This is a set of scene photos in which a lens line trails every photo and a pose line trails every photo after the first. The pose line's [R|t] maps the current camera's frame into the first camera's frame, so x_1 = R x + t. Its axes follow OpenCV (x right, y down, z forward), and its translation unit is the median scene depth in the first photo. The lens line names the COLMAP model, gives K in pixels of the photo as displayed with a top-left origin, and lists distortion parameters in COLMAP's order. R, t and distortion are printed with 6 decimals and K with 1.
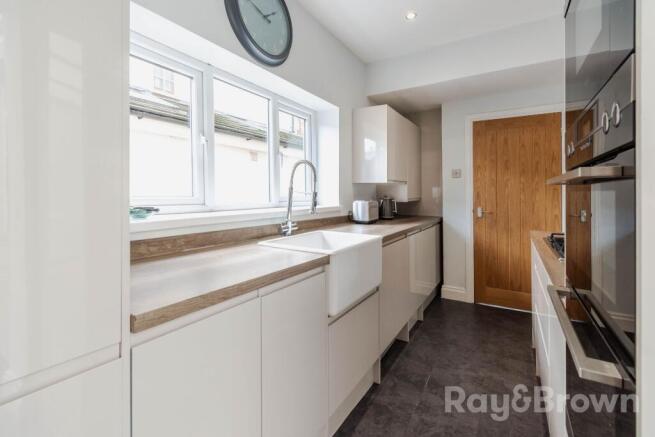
lens RADIAL K [[295.4, 0, 326.7], [0, 295.4, 192.0], [0, 0, 1]] dist [-0.009357, -0.000311]
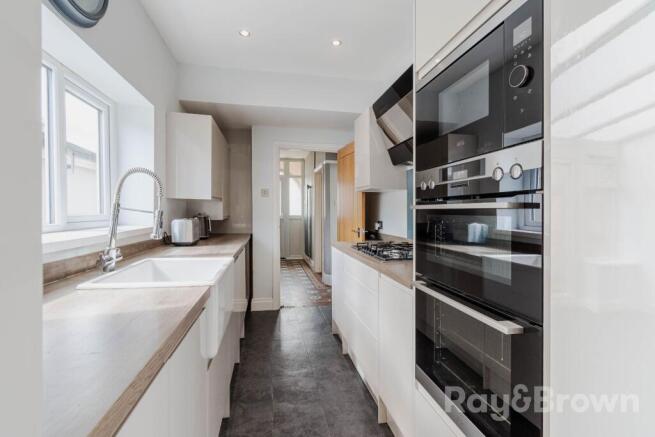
lens RADIAL K [[290.7, 0, 325.4], [0, 290.7, 207.7], [0, 0, 1]] dist [0.000830, 0.000131]
pose [[0.732861, 0.013613, 0.680242, -0.159749], [-0.009818, 0.999907, -0.009433, -0.001295], [-0.680307, 0.000235, 0.732927, 0.084429]]
